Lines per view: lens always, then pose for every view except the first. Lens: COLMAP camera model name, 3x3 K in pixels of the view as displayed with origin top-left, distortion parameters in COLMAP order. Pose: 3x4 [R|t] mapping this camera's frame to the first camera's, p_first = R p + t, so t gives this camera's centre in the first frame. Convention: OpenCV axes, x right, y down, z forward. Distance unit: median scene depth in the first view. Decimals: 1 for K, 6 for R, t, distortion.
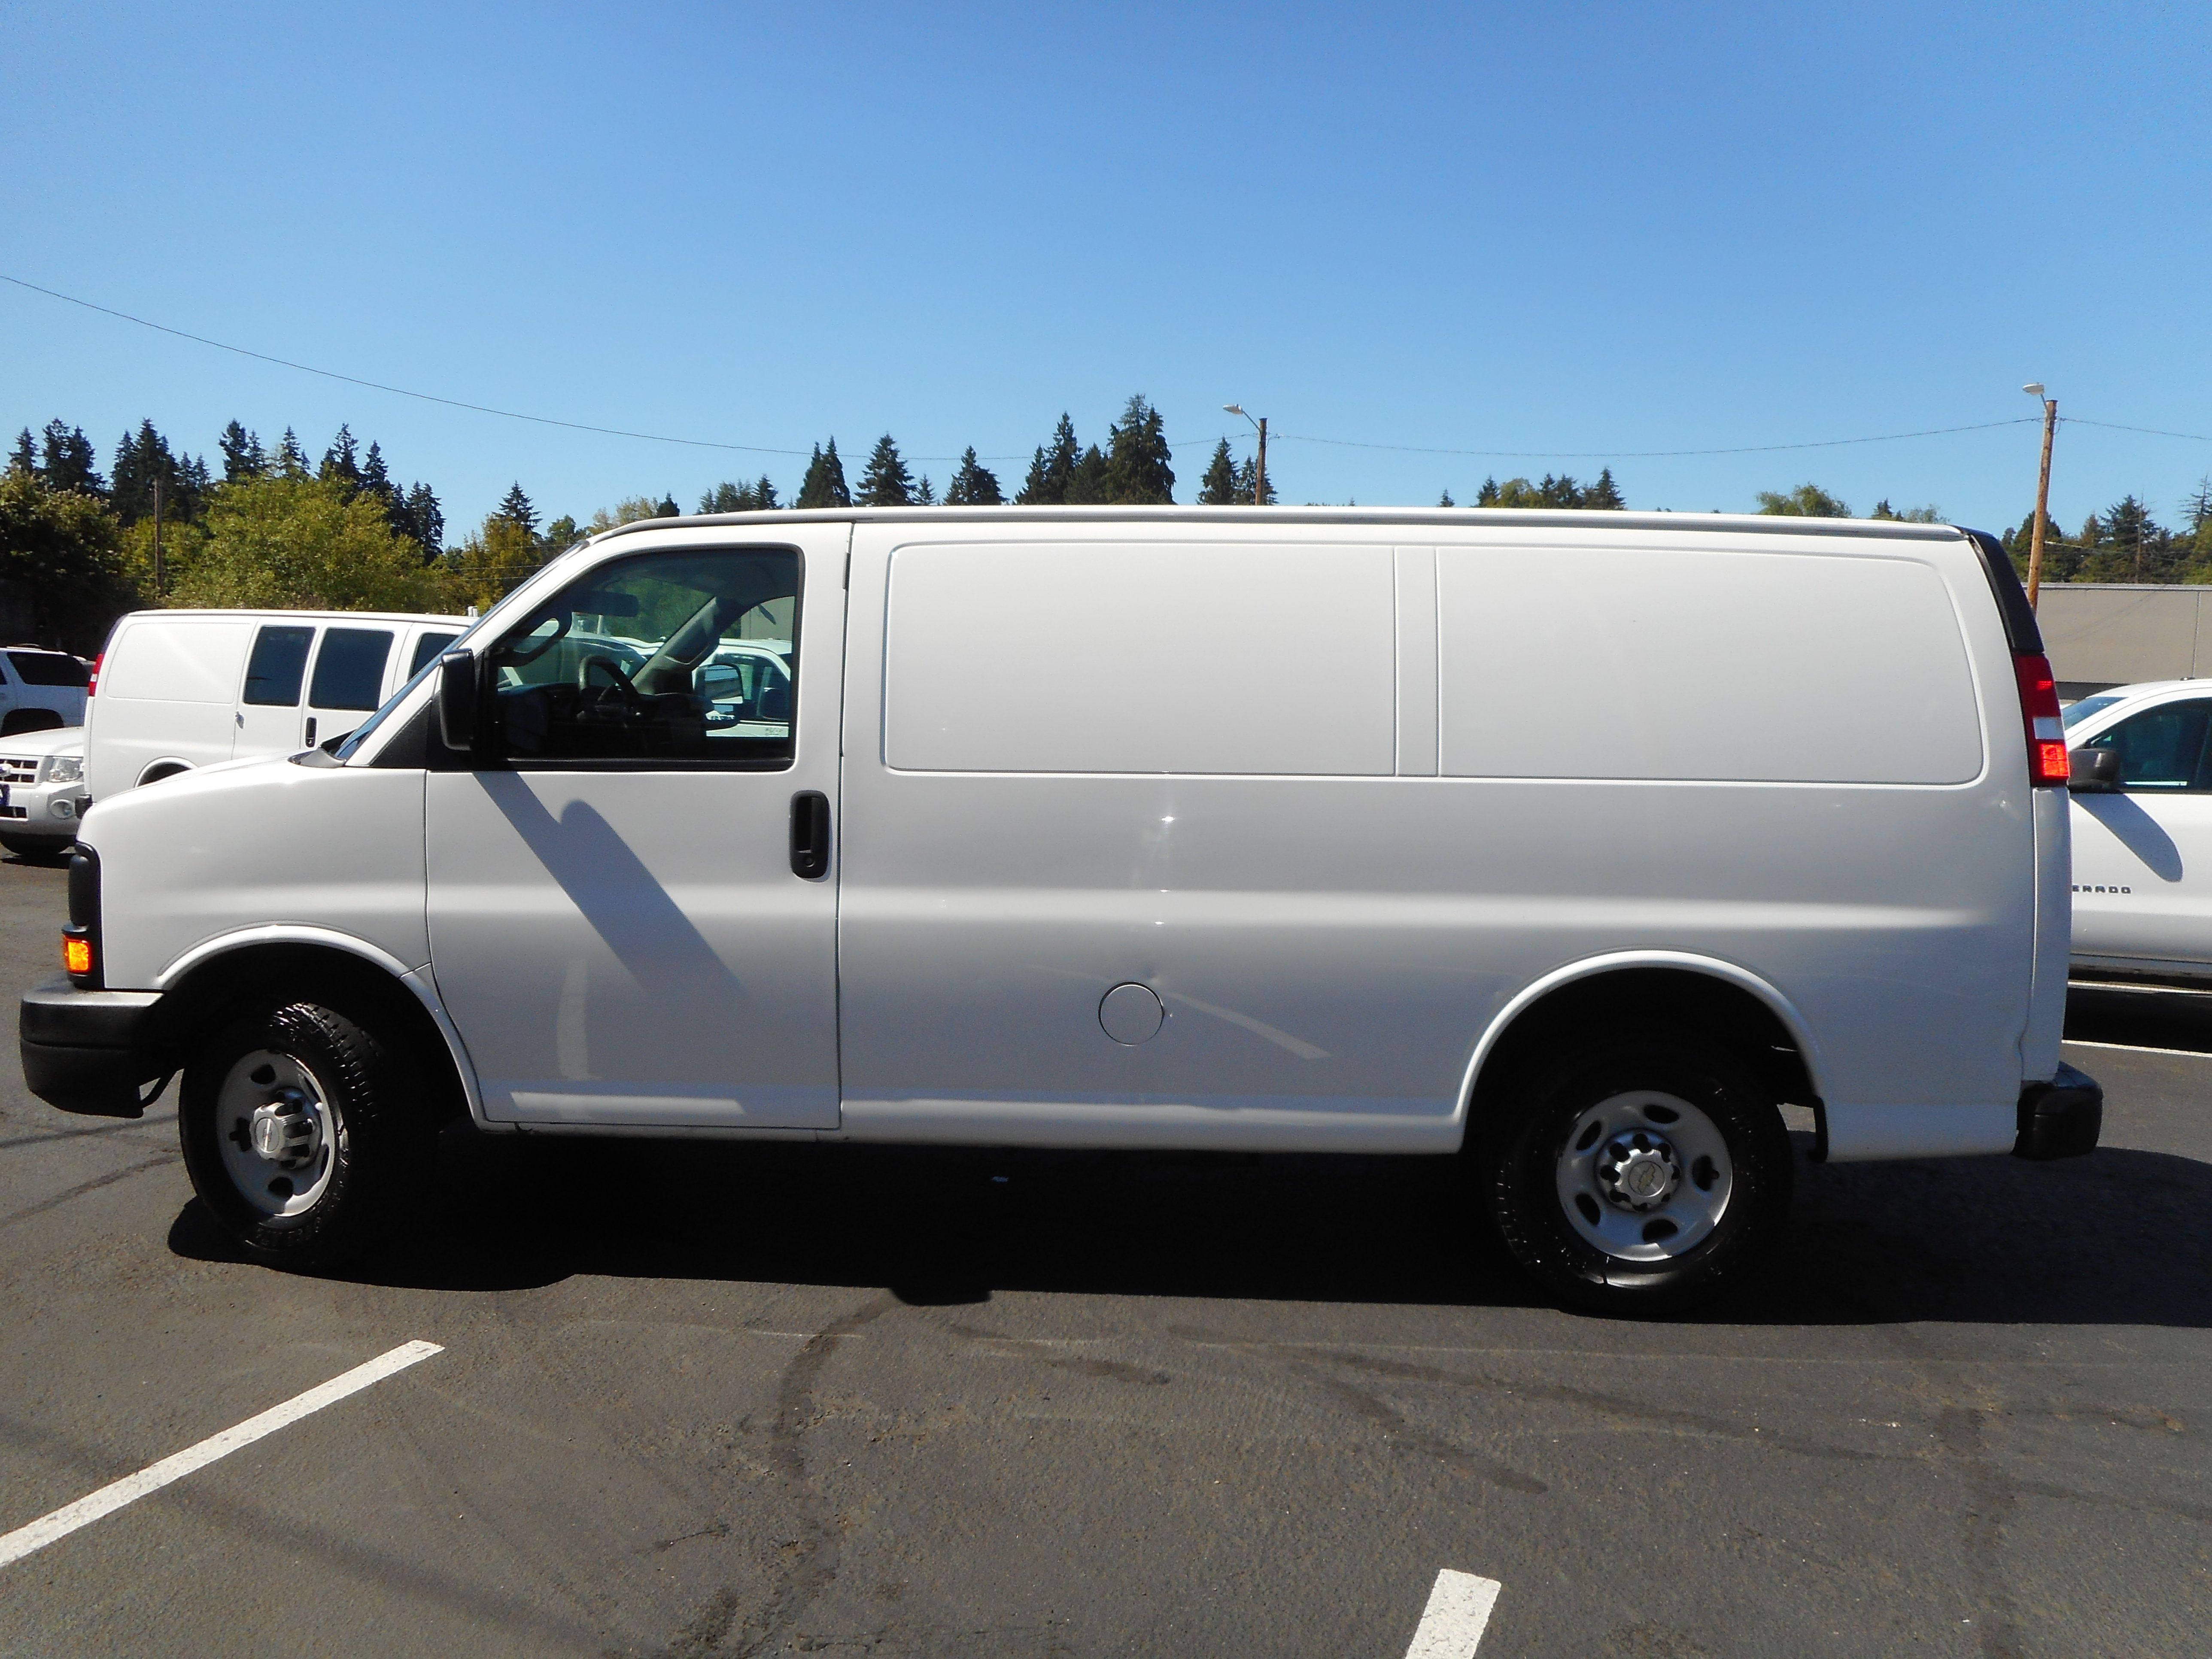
lens RADIAL K [[1696.2, 0, 1106.0], [0, 1696.2, 829.5], [0, 0, 1]] dist [-0.001515, 0.003606]
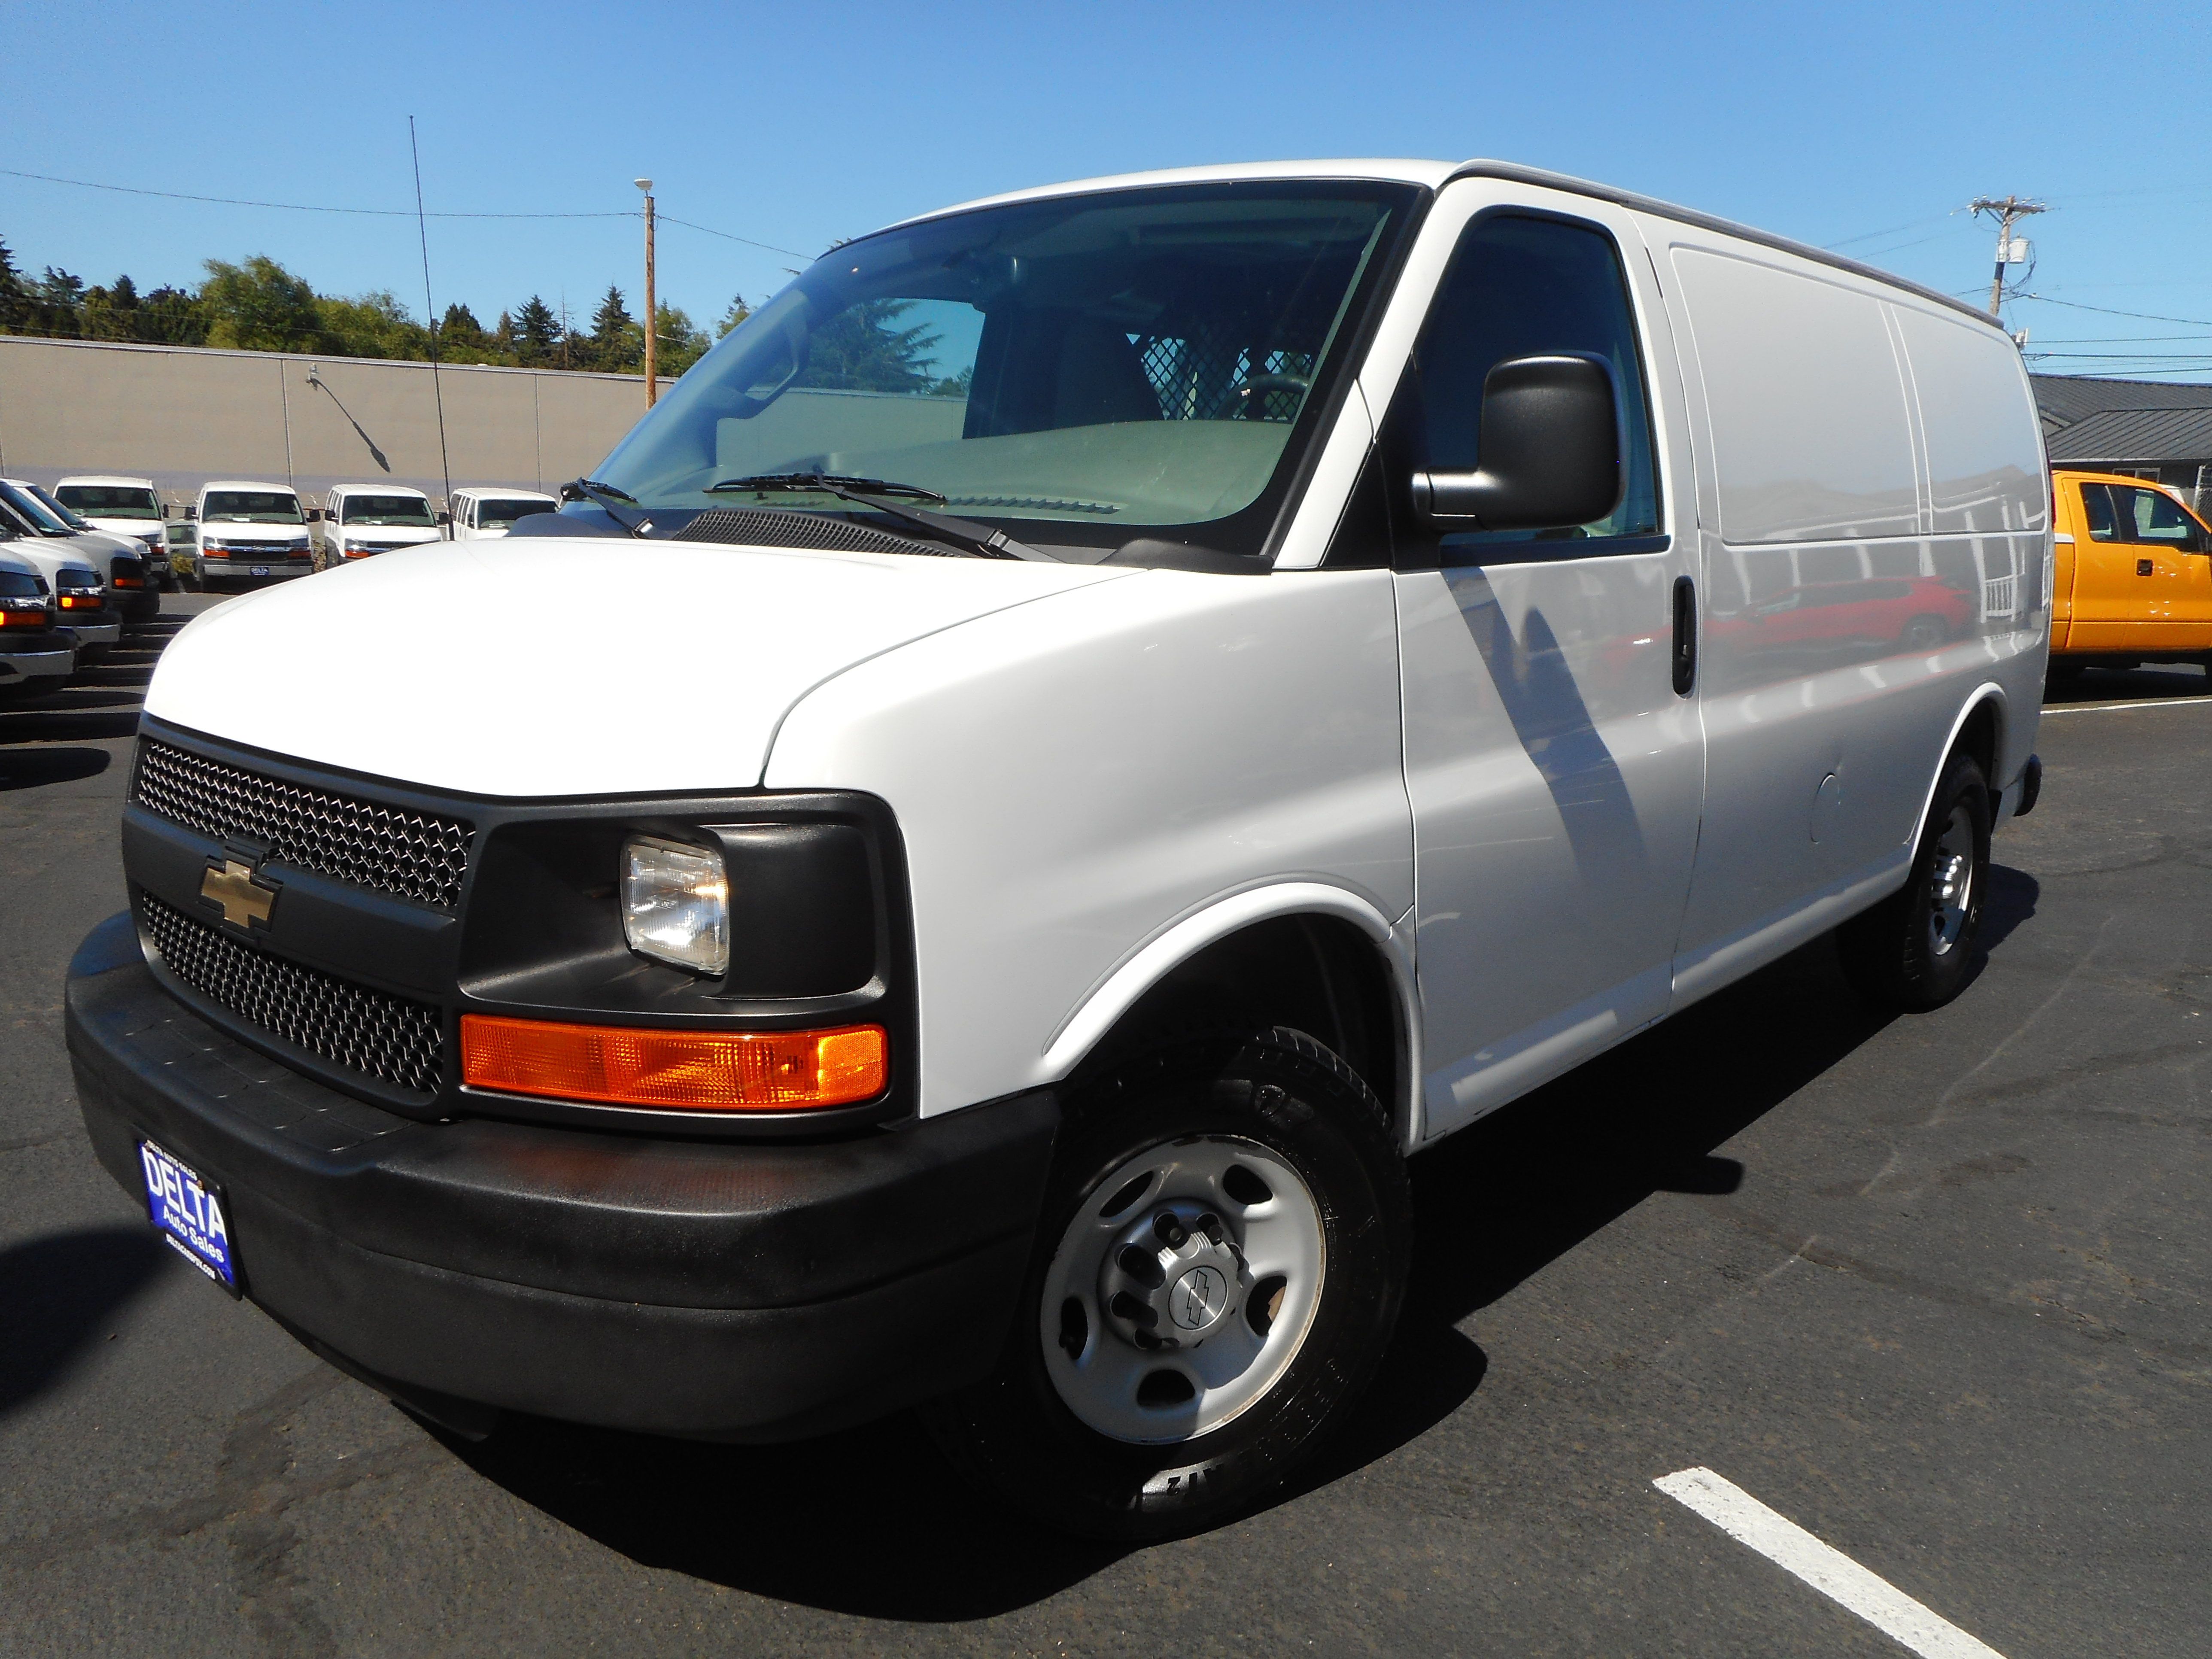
lens RADIAL K [[1684.9, 0, 1108.5], [0, 1684.9, 834.1], [0, 0, 1]] dist [-0.003303, -0.001164]
pose [[0.619671, -0.159354, 0.768515, -0.892801], [0.062509, 0.986081, 0.154065, -0.039946], [-0.782369, -0.047431, 0.621007, 0.718928]]
